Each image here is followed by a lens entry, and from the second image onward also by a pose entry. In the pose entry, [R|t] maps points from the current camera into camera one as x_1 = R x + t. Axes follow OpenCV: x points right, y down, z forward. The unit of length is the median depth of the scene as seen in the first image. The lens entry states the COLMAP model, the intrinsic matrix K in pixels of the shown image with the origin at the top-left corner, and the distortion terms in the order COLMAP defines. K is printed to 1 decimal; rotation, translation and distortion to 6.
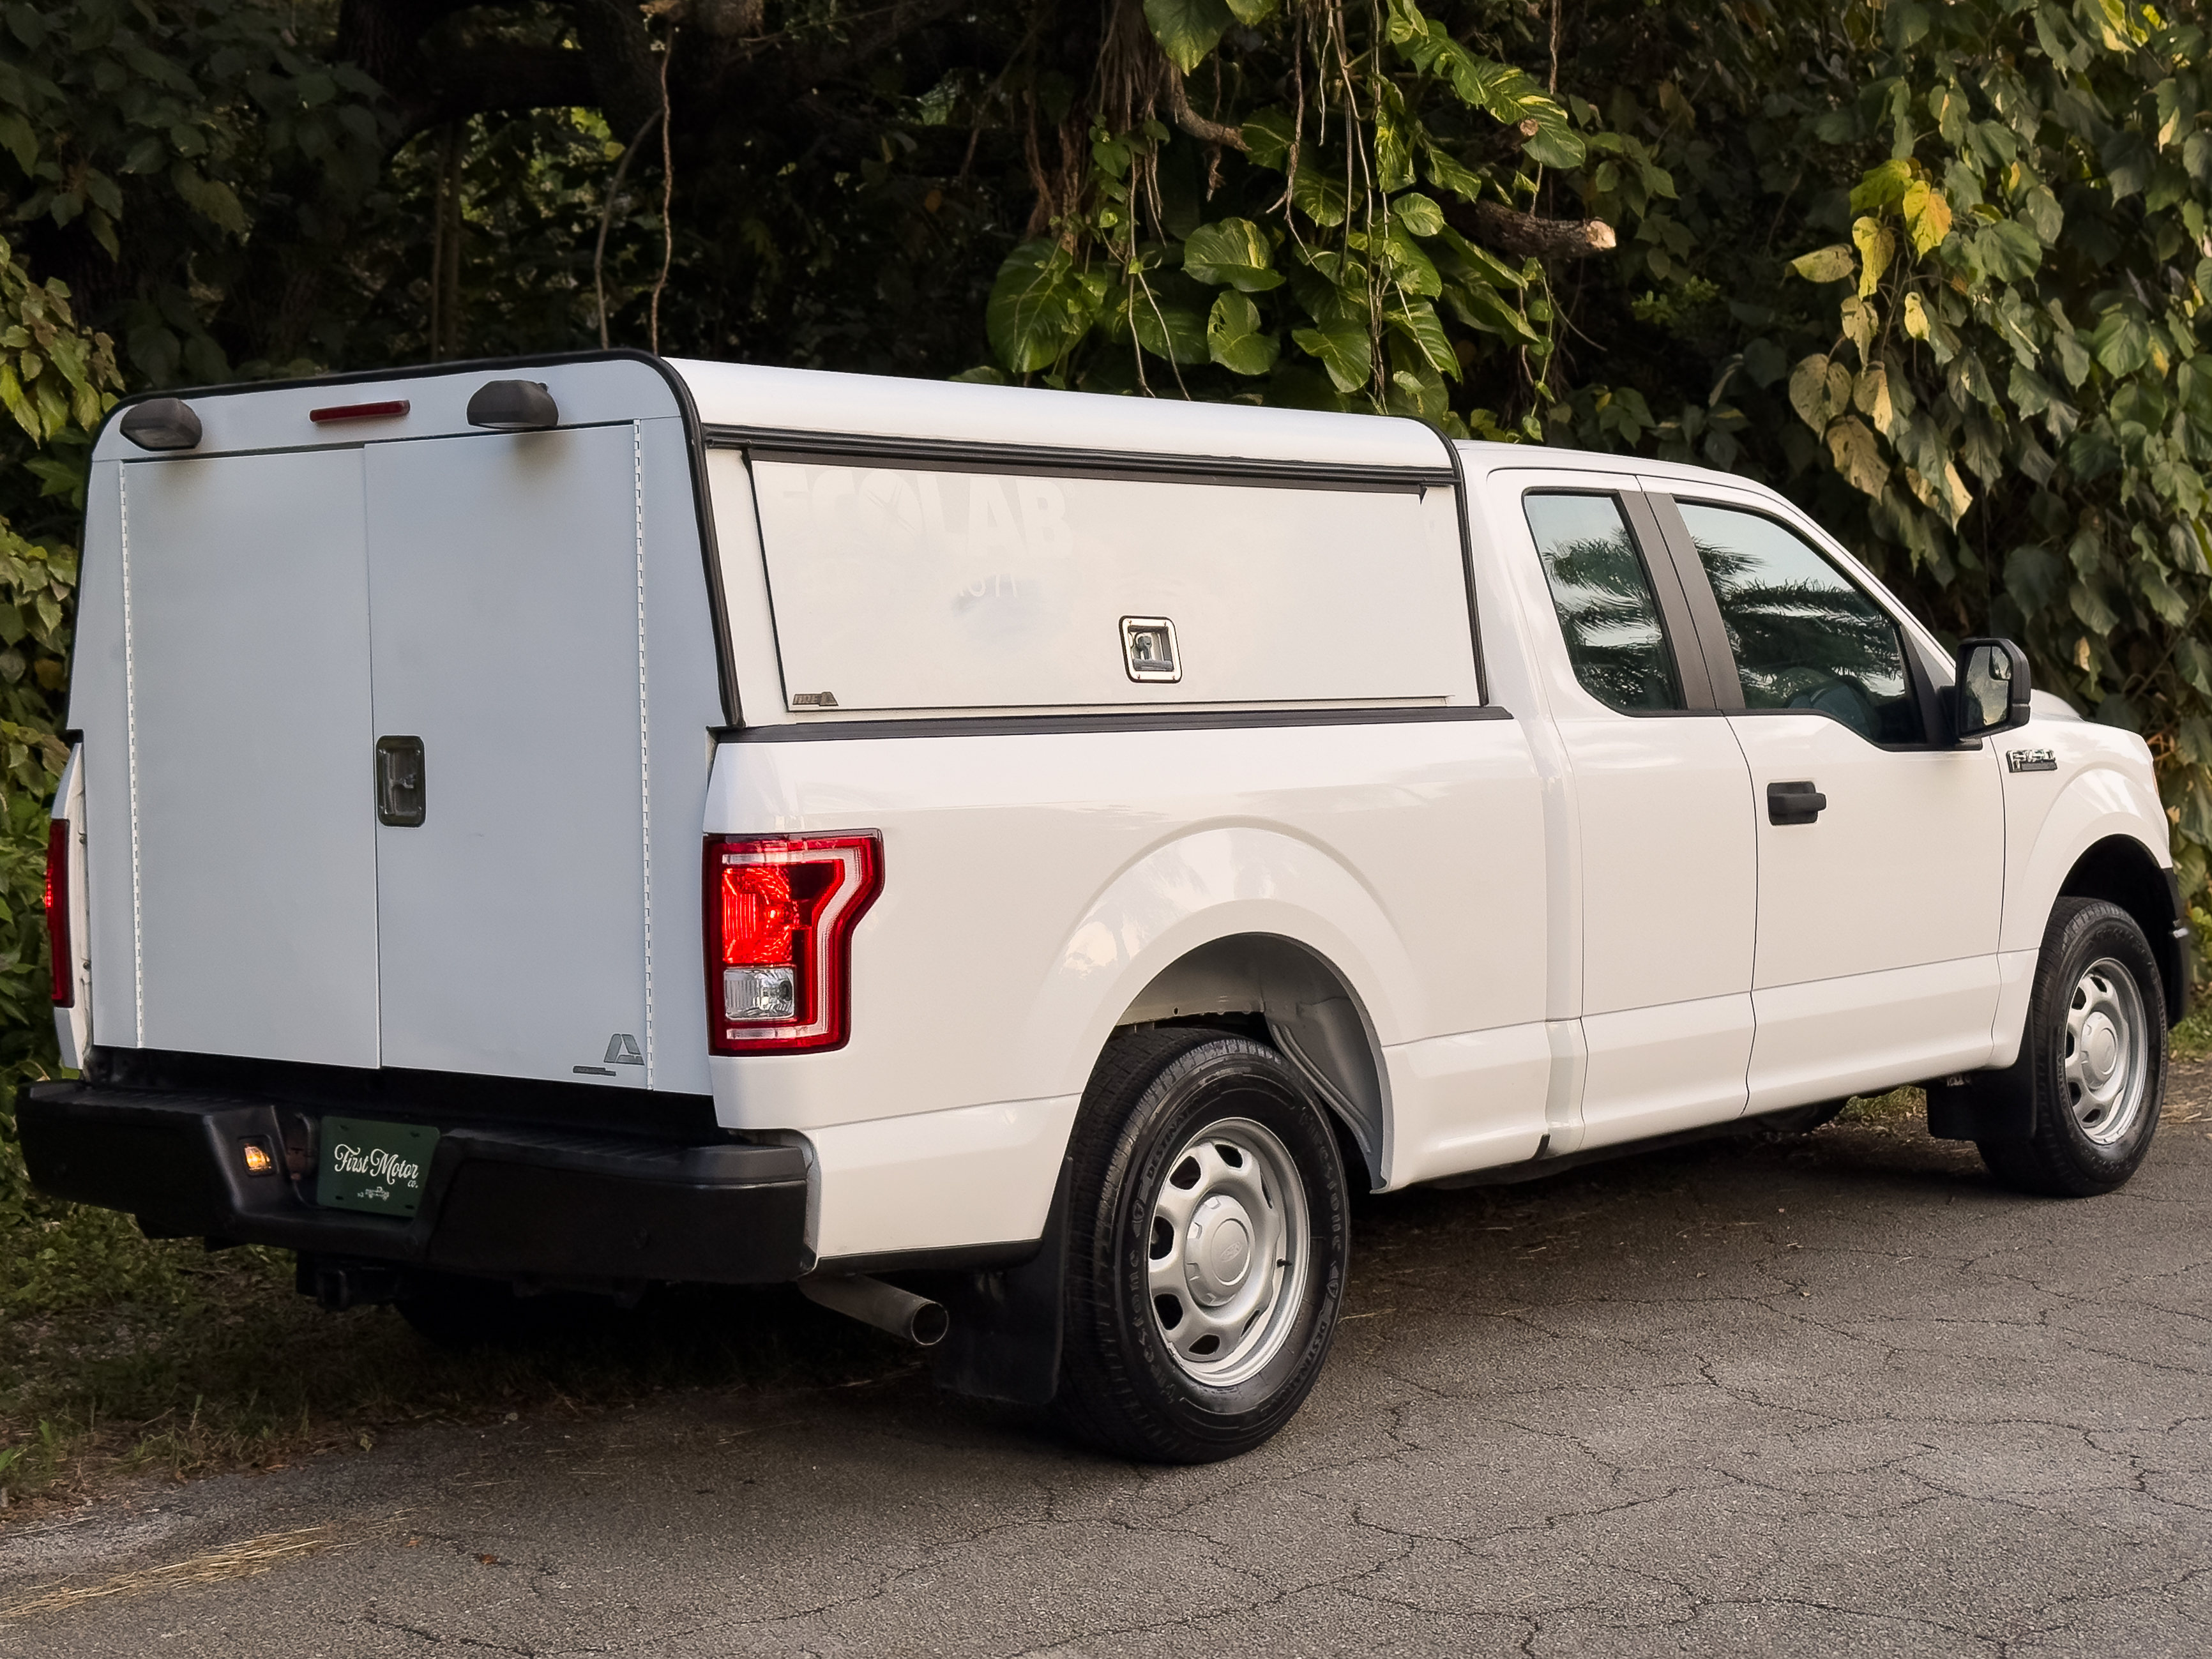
lens RADIAL K [[3745.4, 0, 1106.0], [0, 3745.4, 829.5], [0, 0, 1]] dist [0.135476, -0.012191]
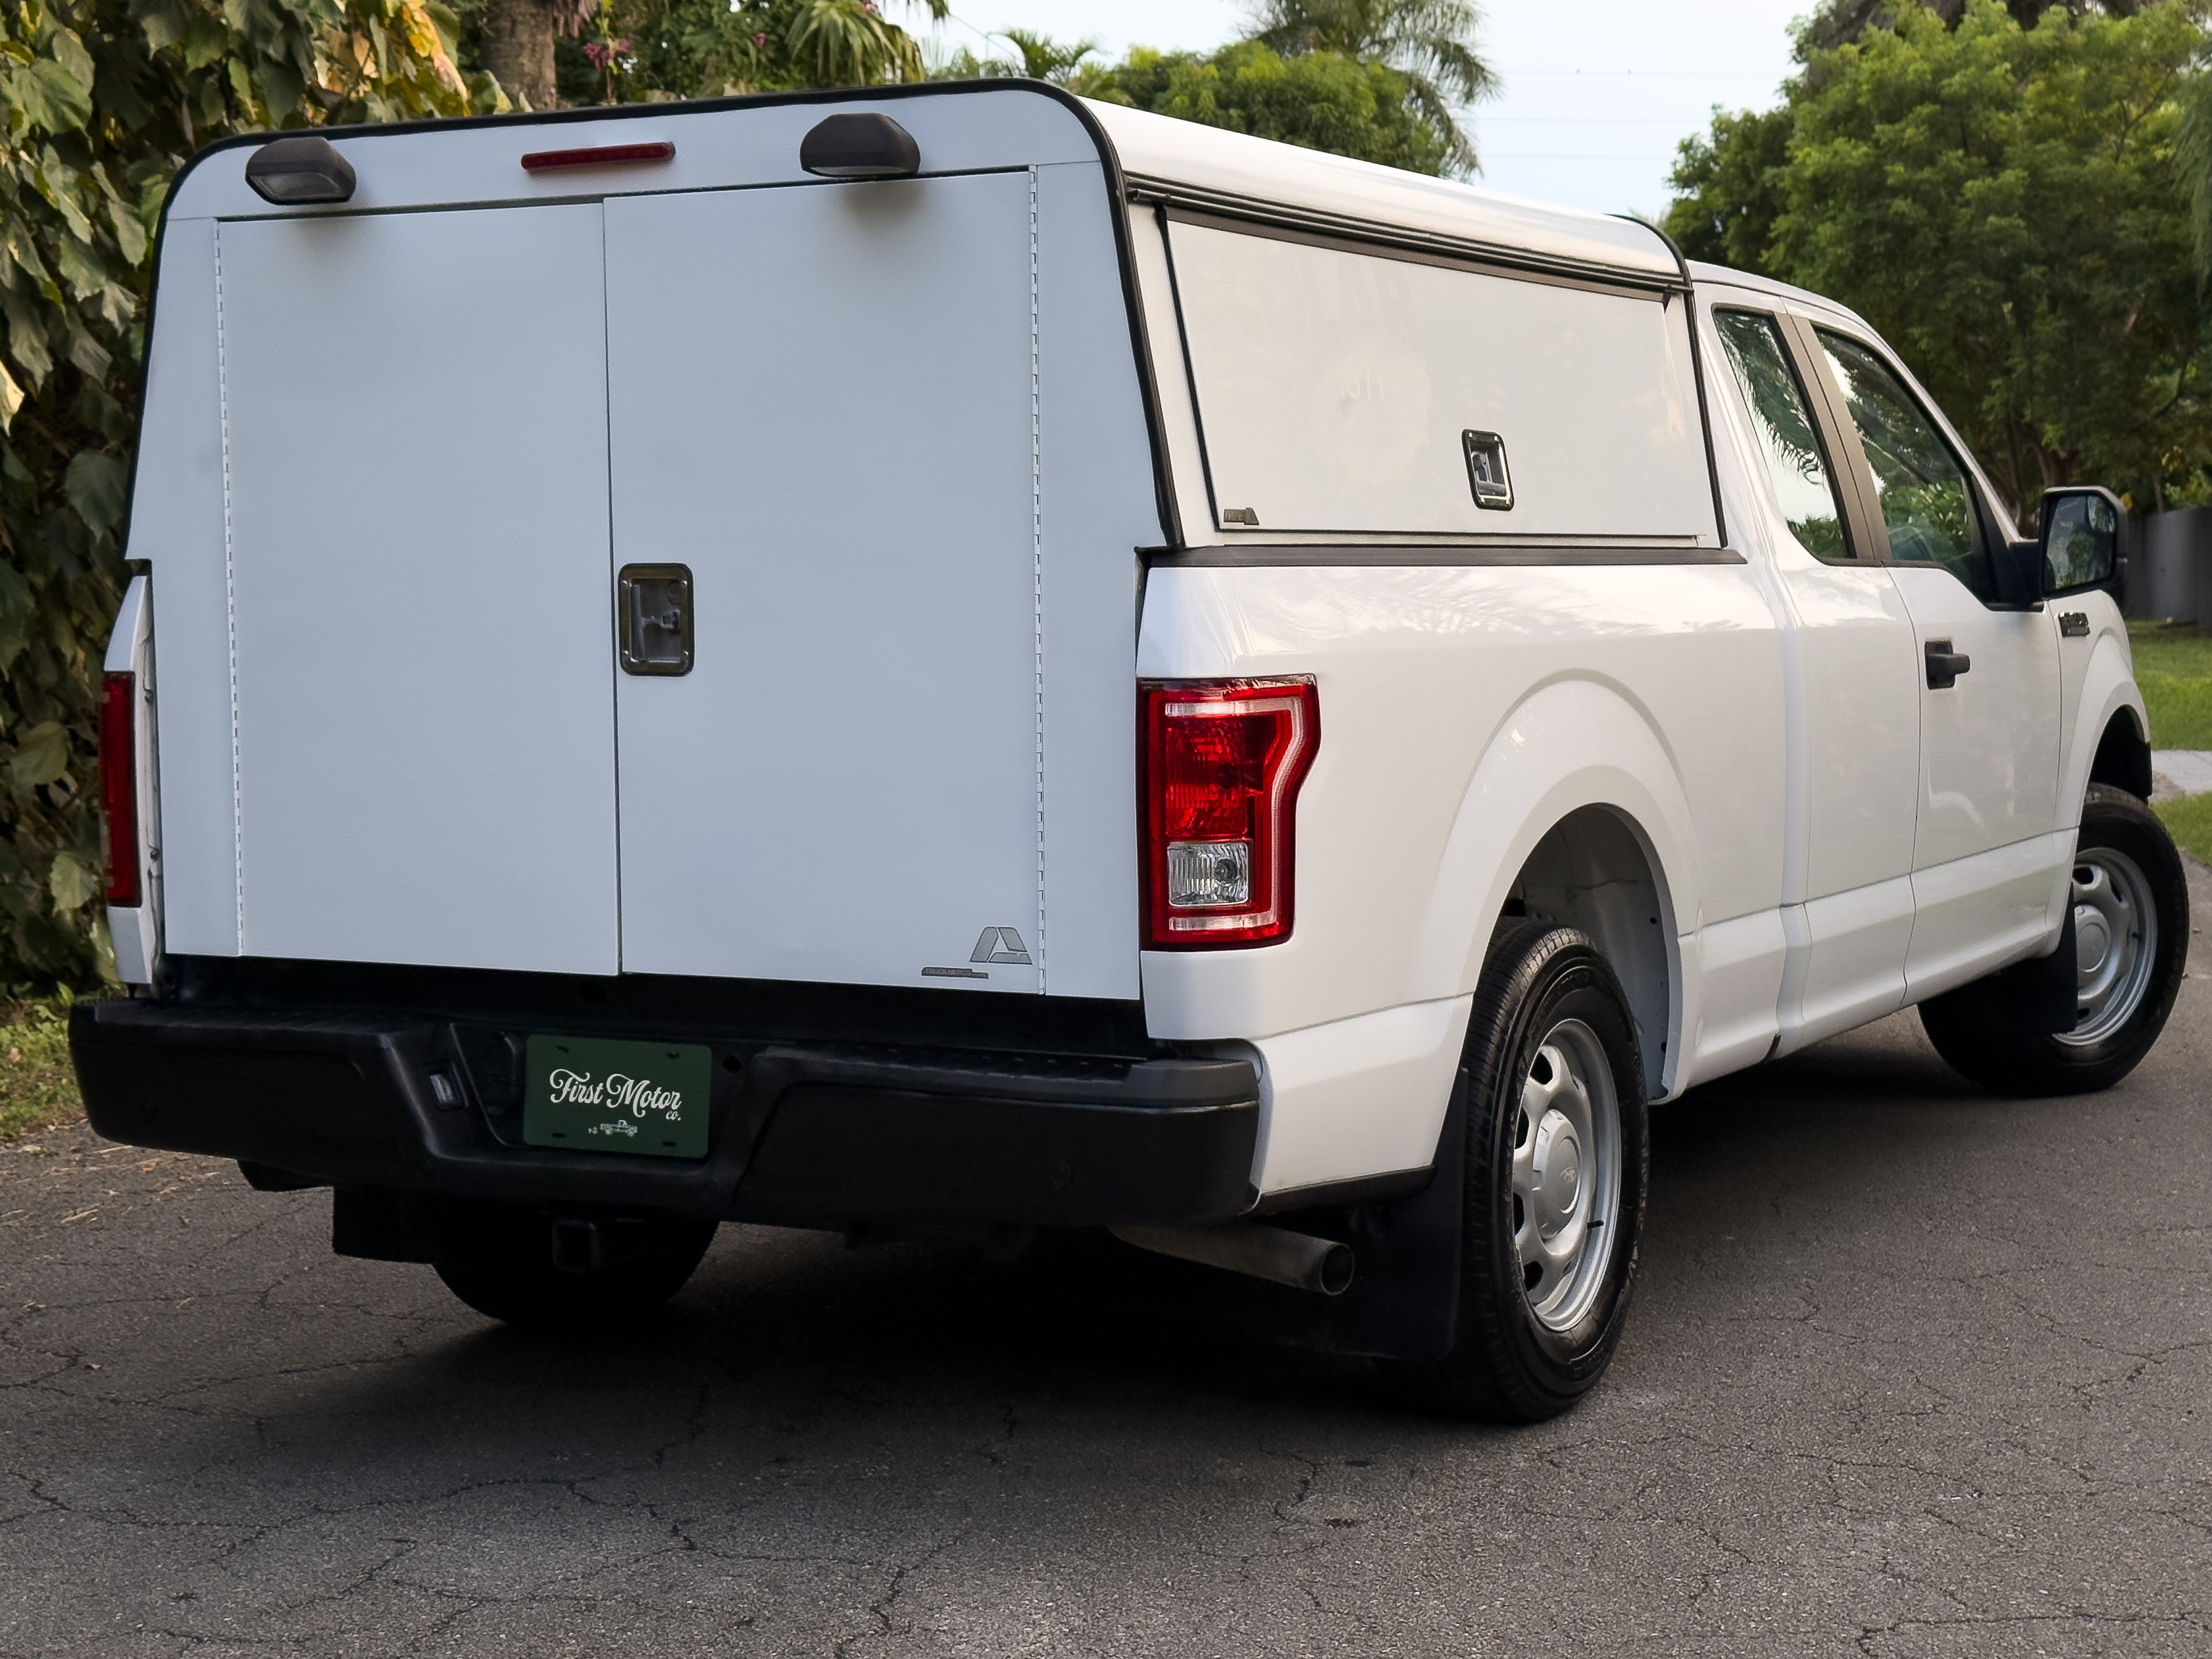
lens RADIAL K [[3832.4, 0, 1107.9], [0, 3832.4, 885.3], [0, 0, 1]] dist [0.139640, 0.089010]
pose [[0.978410, -0.010591, 0.206402, -0.262615], [0.002945, 0.999299, 0.037314, 0.013543], [-0.206652, -0.035900, 0.977756, 0.170073]]
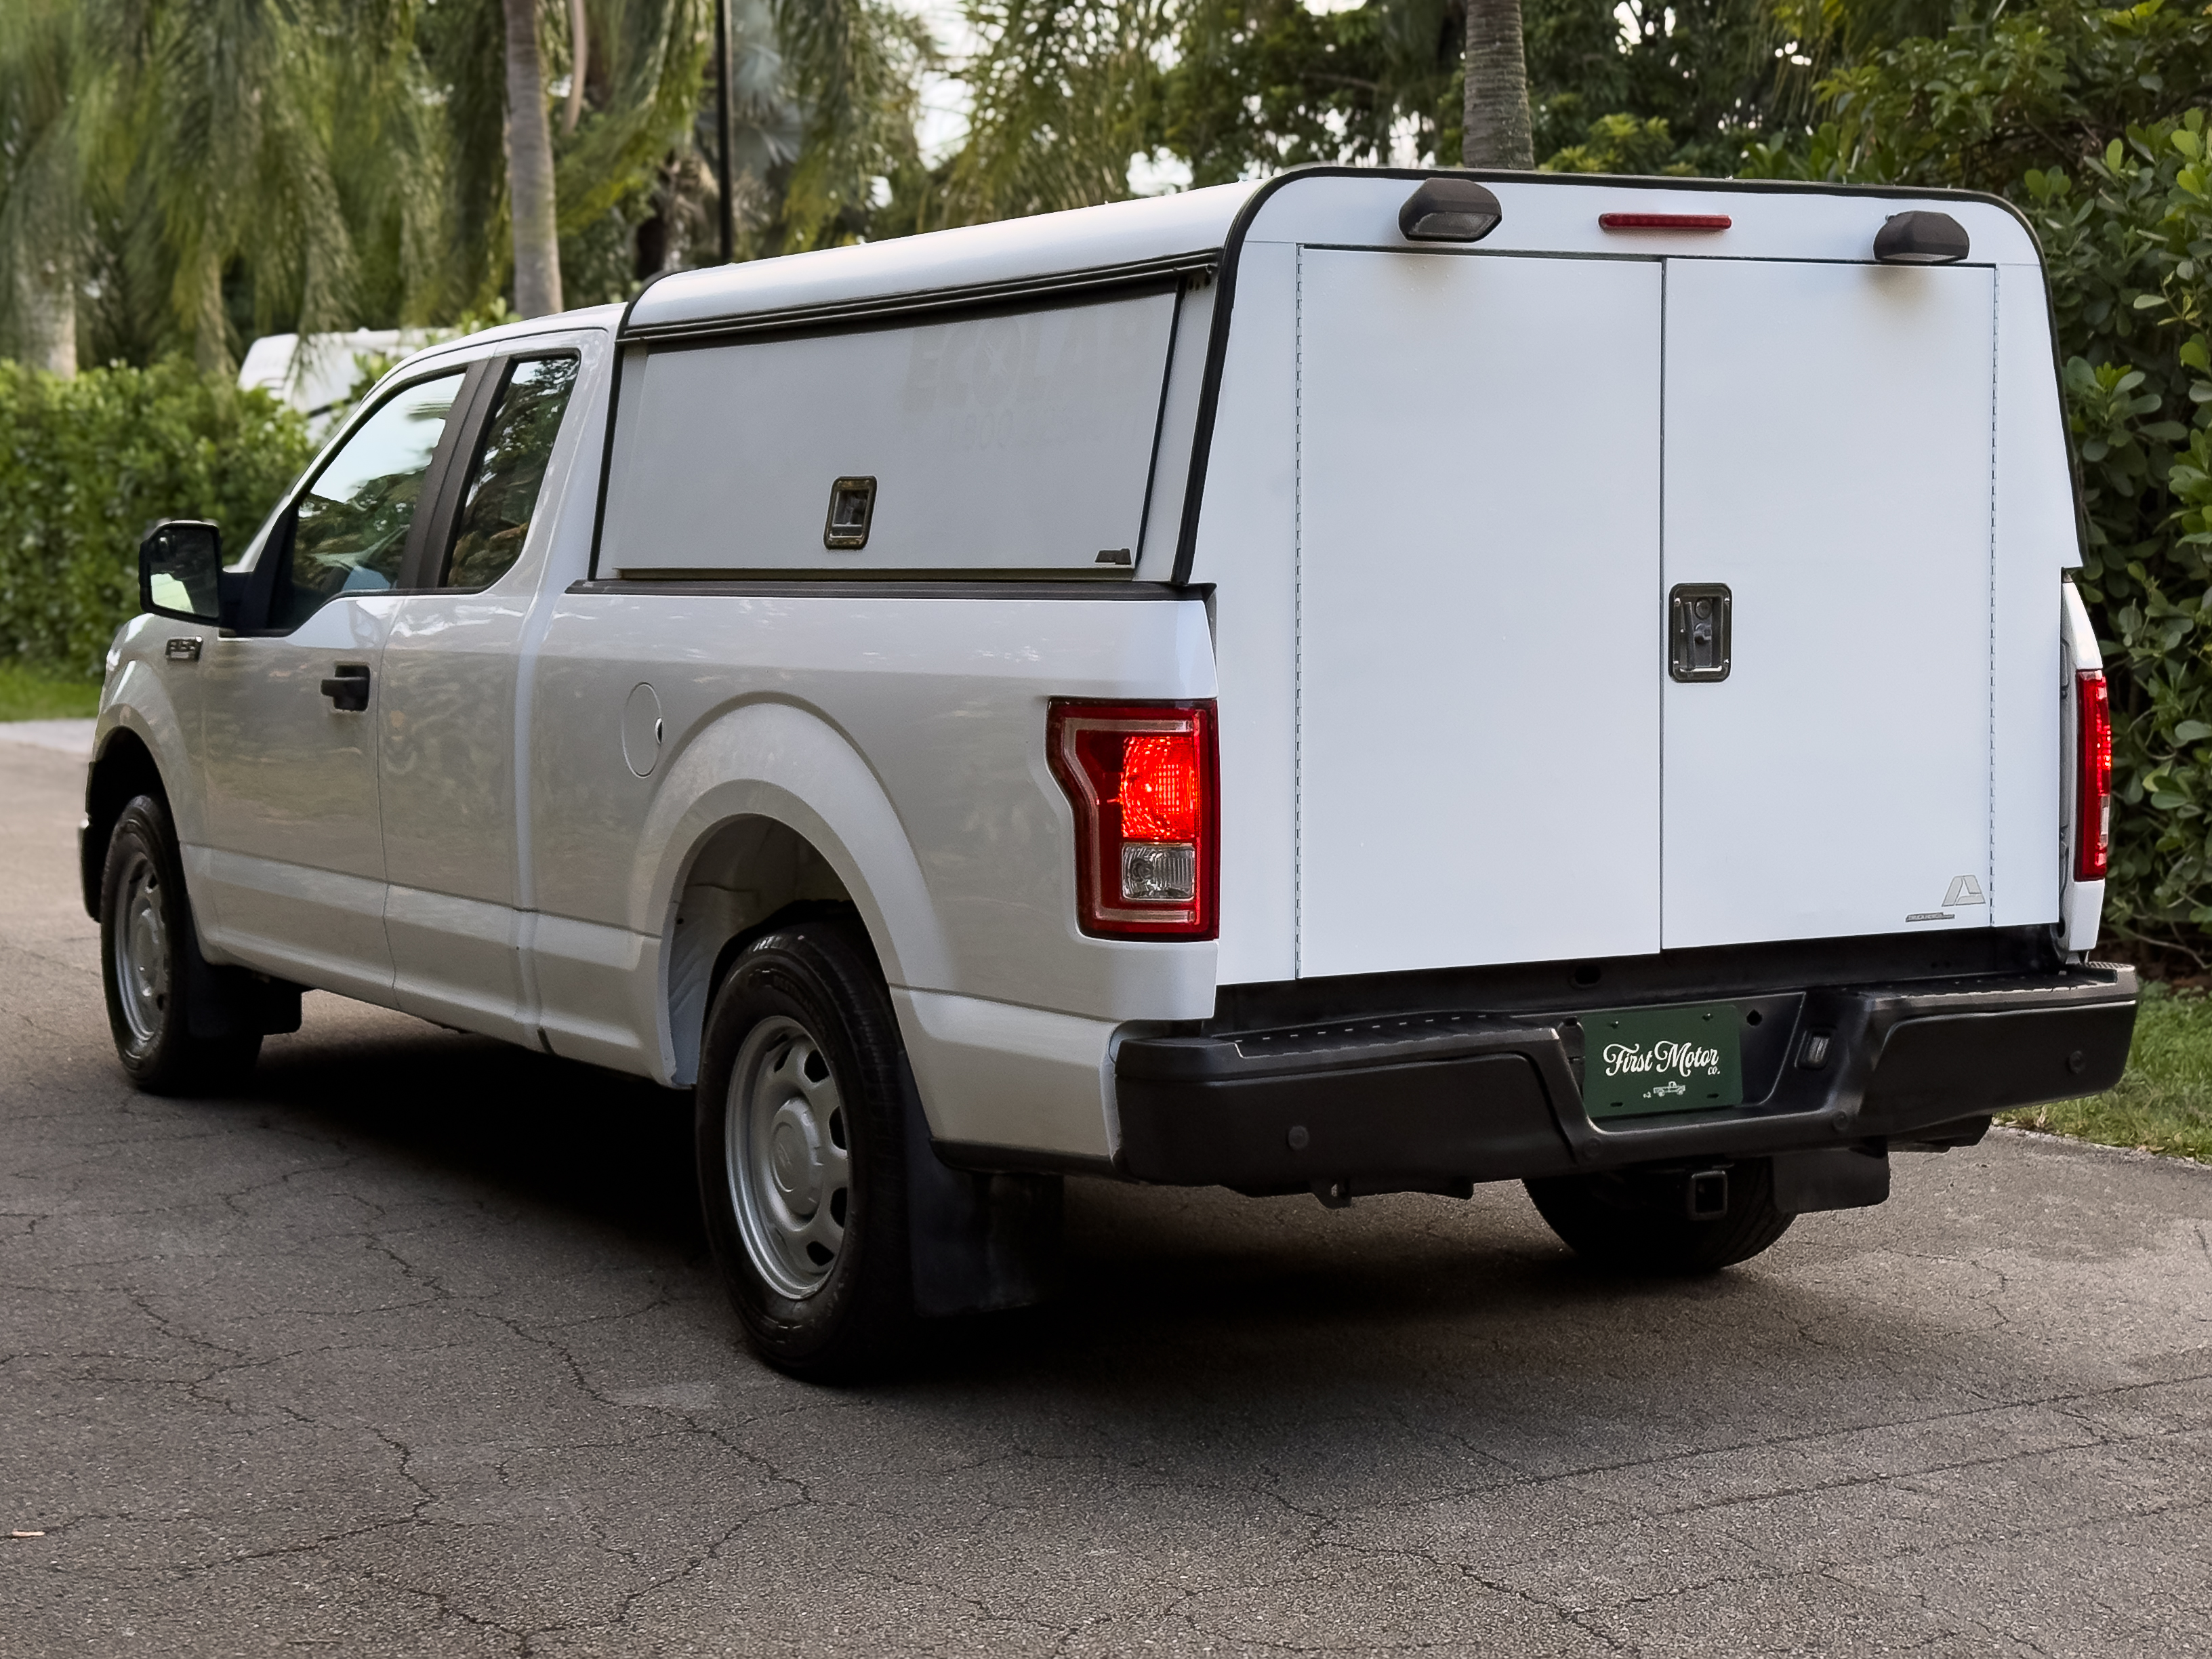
lens RADIAL K [[3745.4, 0, 1106.0], [0, 3745.4, 829.5], [0, 0, 1]] dist [0.135476, -0.012191]
pose [[0.343997, -0.053873, 0.937424, -1.092893], [0.044188, 0.998175, 0.041149, -0.009222], [-0.937930, 0.027268, 0.345750, 0.818604]]
